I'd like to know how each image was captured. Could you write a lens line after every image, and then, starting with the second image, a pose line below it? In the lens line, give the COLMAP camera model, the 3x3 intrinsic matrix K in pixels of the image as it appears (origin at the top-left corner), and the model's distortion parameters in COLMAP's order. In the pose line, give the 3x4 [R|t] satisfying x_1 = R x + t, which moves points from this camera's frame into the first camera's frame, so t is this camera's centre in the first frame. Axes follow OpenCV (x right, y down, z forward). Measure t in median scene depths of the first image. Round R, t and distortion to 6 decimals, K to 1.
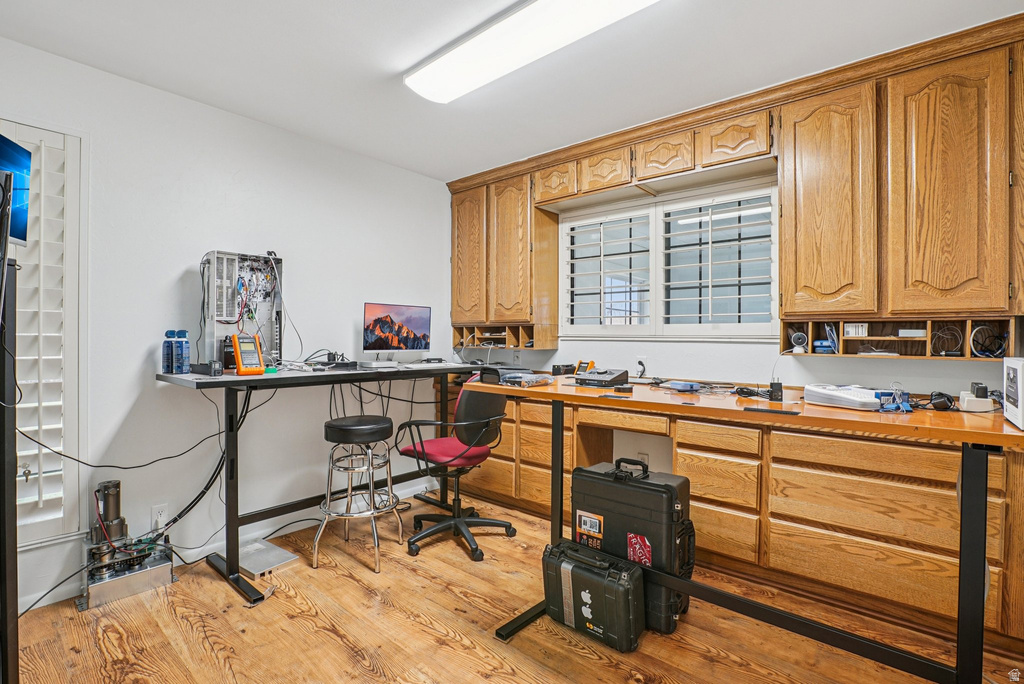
lens RADIAL K [[482.2, 0, 514.9], [0, 482.2, 340.2], [0, 0, 1]] dist [-0.024218, 0.001458]
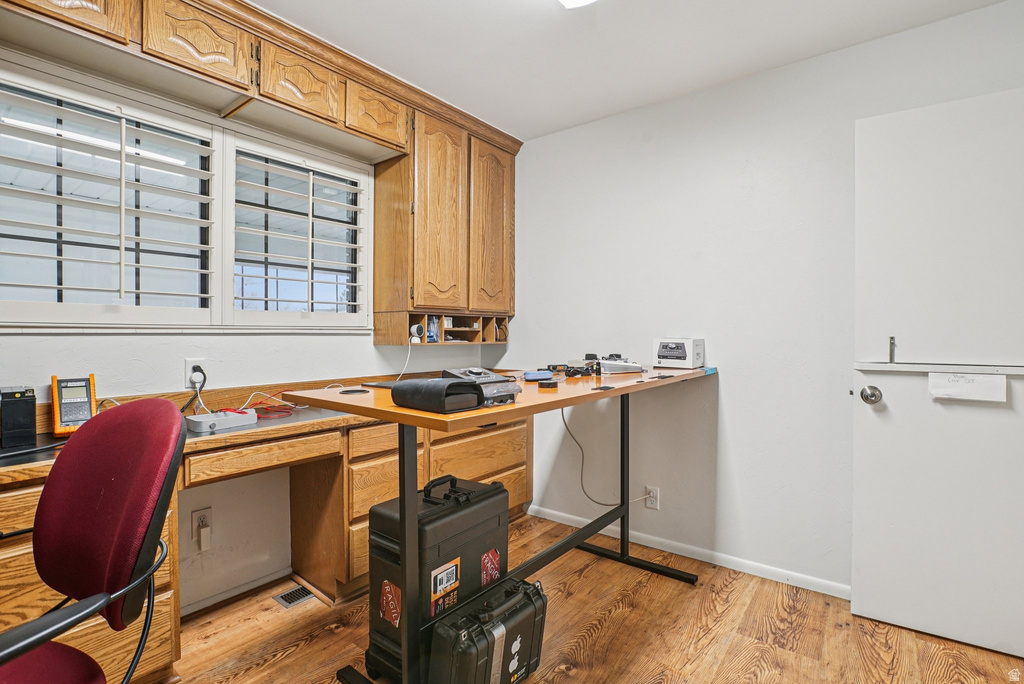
lens RADIAL K [[482.2, 0, 539.9], [0, 482.2, 337.0], [0, 0, 1]] dist [-0.024218, 0.001458]
pose [[-0.029691, -0.029843, 0.999114, -0.542844], [-0.004772, 0.999547, 0.029715, -0.021841], [-0.999548, -0.003885, -0.029820, 0.797272]]
